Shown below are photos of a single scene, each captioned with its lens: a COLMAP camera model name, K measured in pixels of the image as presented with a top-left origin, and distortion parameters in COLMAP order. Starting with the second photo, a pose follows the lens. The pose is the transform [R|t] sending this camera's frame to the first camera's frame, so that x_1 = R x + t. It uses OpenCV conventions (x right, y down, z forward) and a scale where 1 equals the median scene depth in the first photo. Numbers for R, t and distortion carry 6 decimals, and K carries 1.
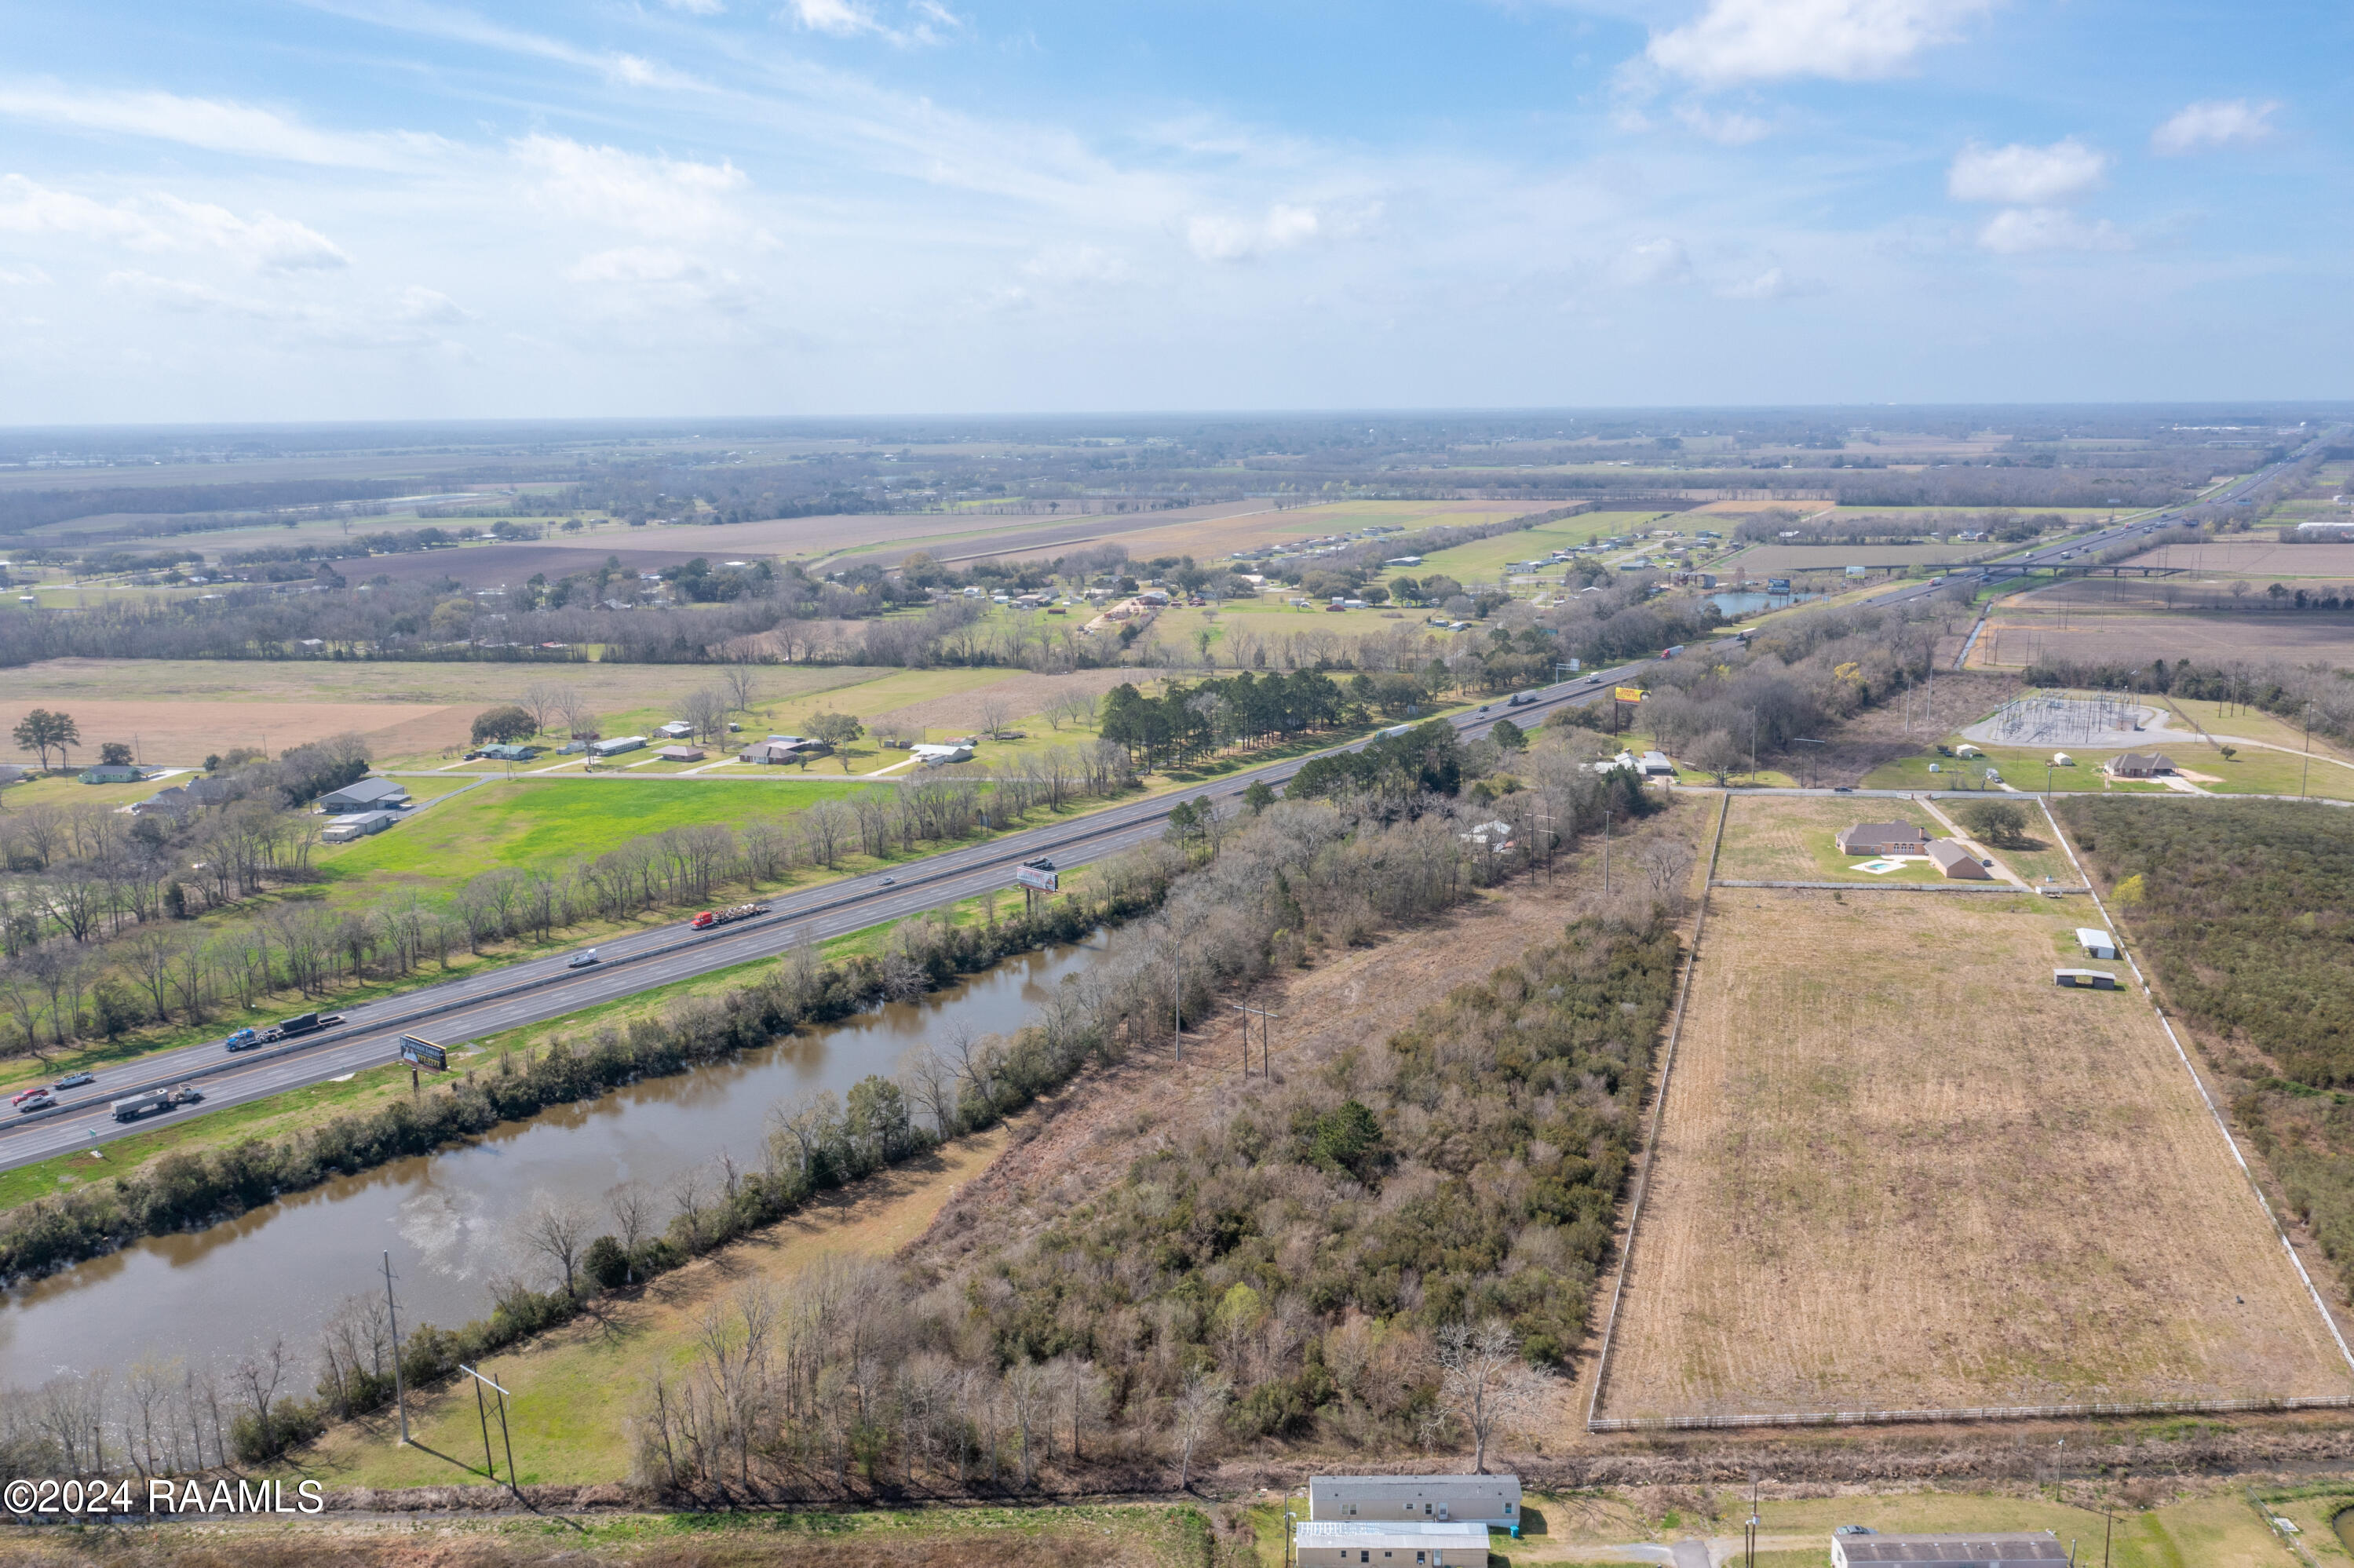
lens RADIAL K [[1871.1, 0, 1177.0], [0, 1871.1, 784.0], [0, 0, 1]] dist [-0.013924, -0.003558]
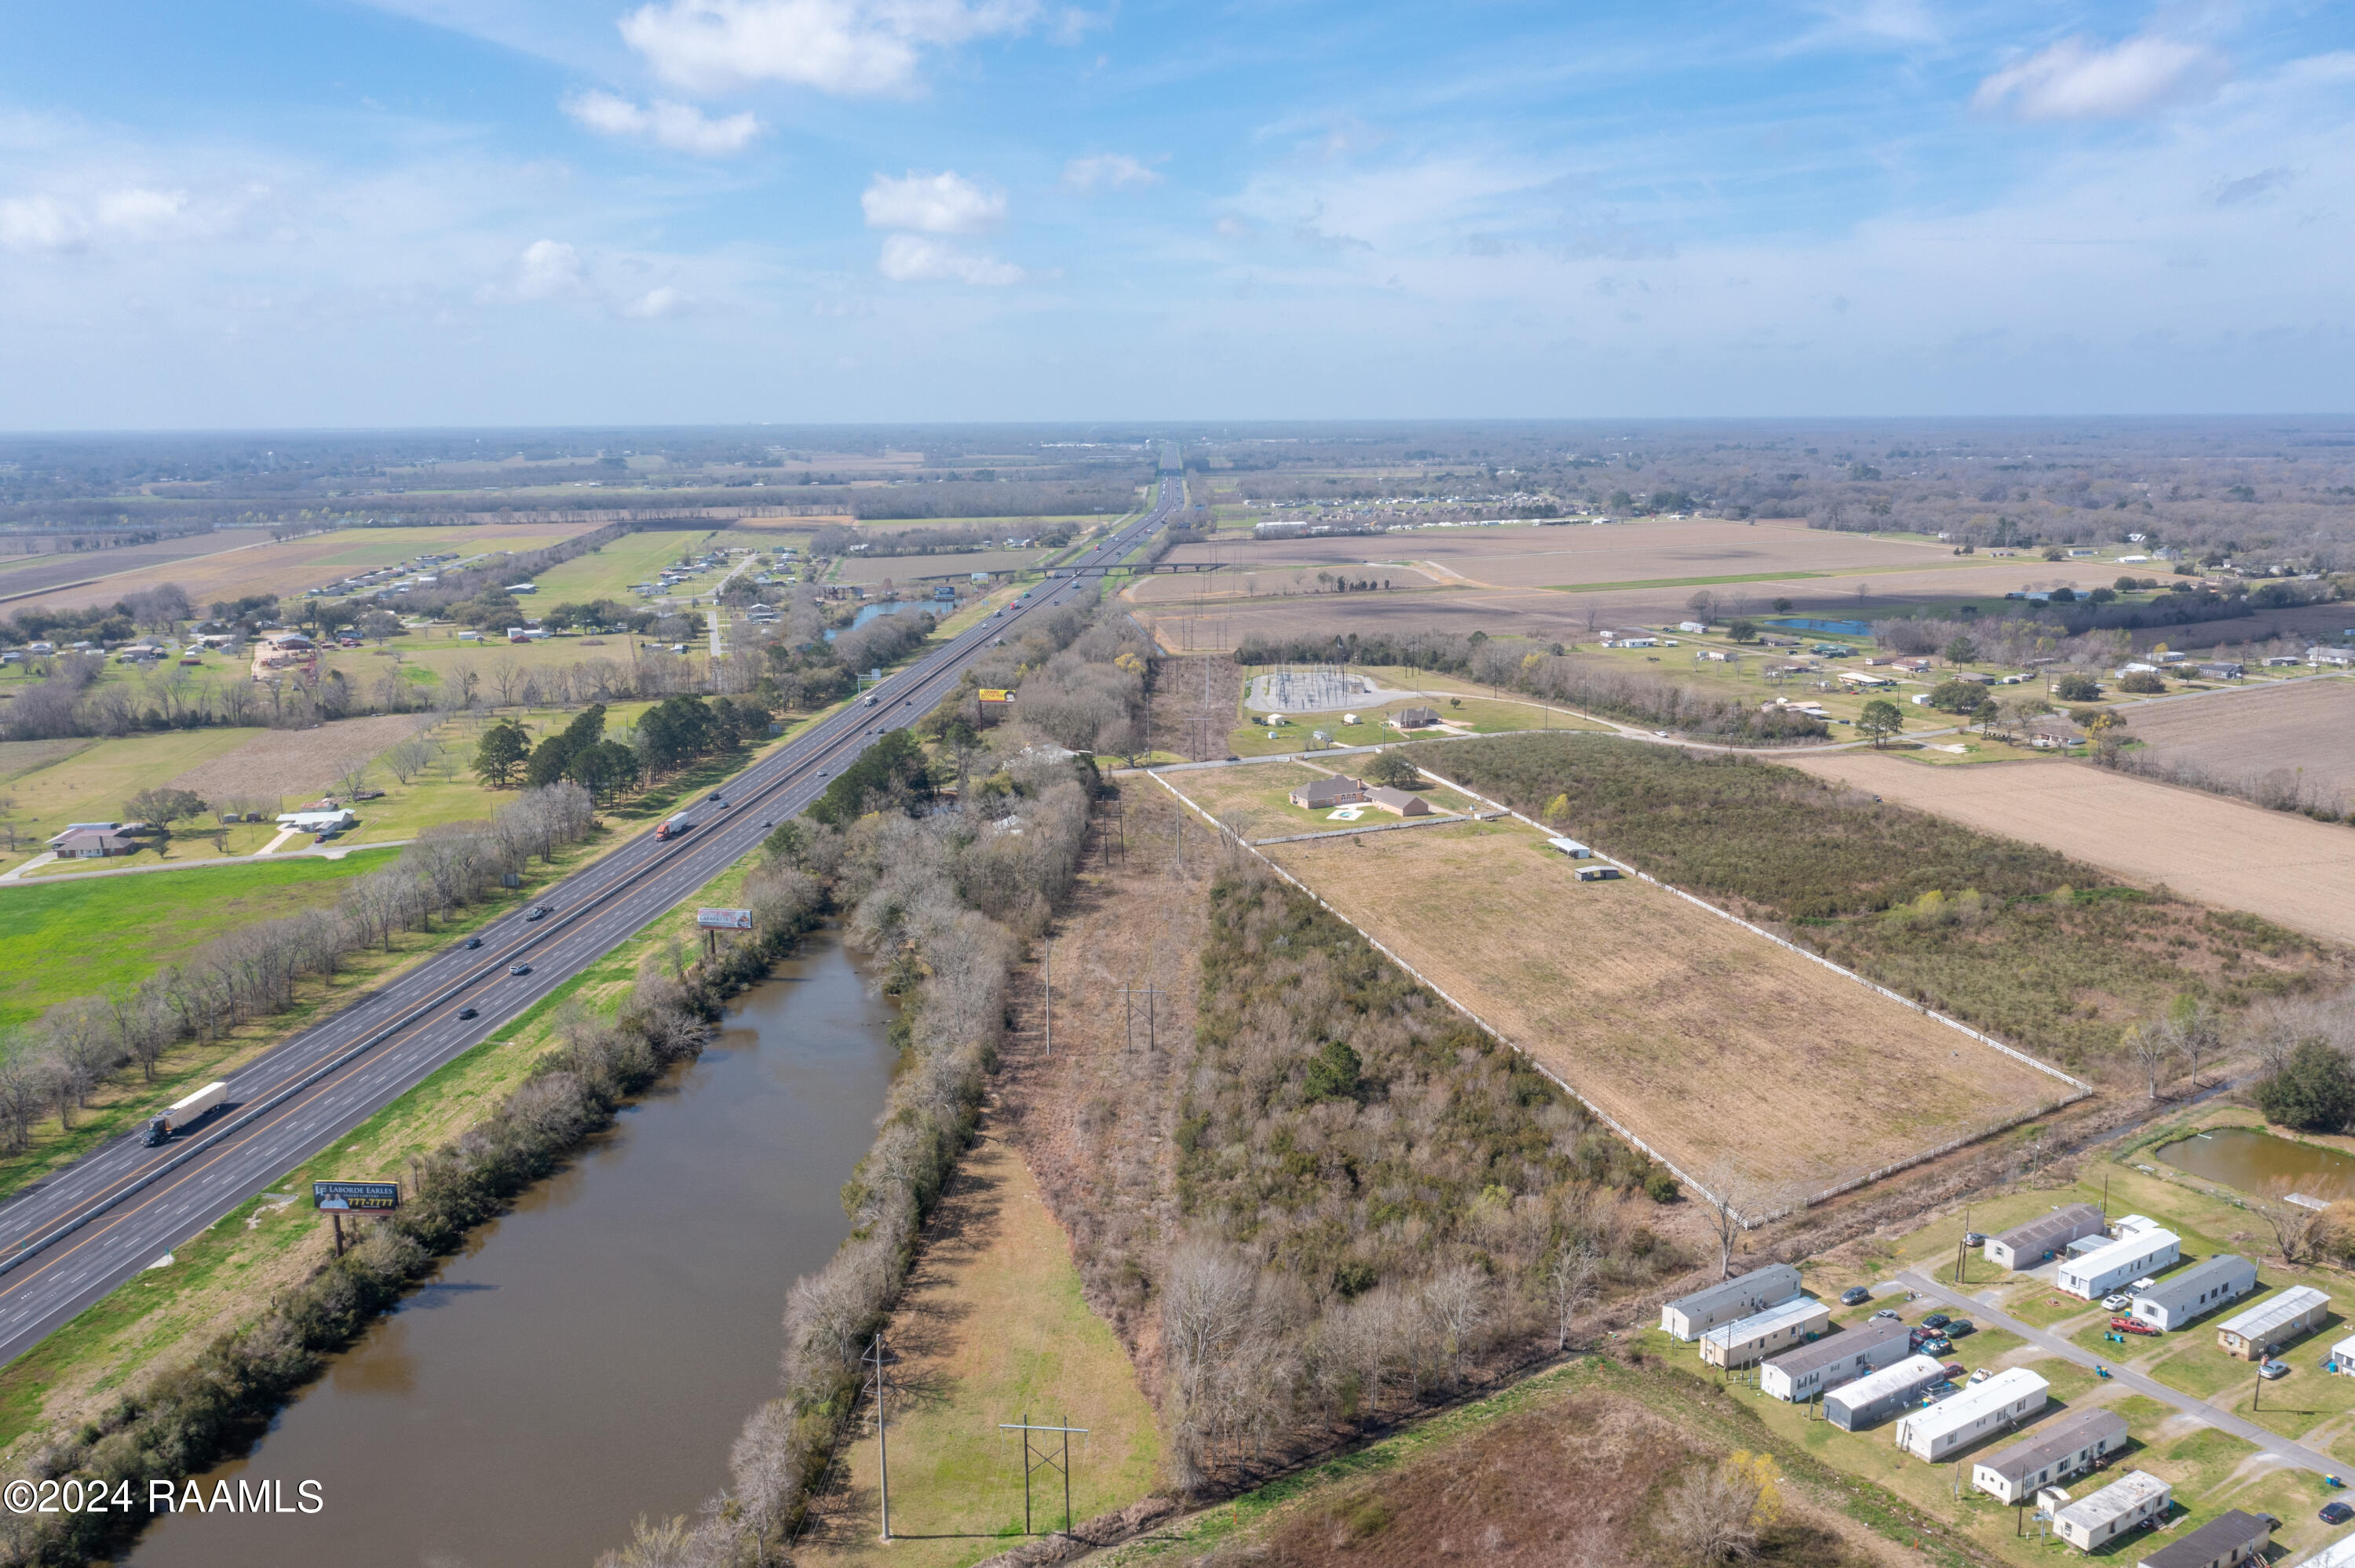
lens RADIAL K [[1933.7, 0, 1177.5], [0, 1933.7, 784.0], [0, 0, 1]] dist [-0.012413, 0.007732]
pose [[0.826498, -0.100626, 0.553873, -0.277688], [0.109877, 0.993807, 0.016590, -0.004711], [-0.552112, 0.047146, 0.832436, 0.043053]]
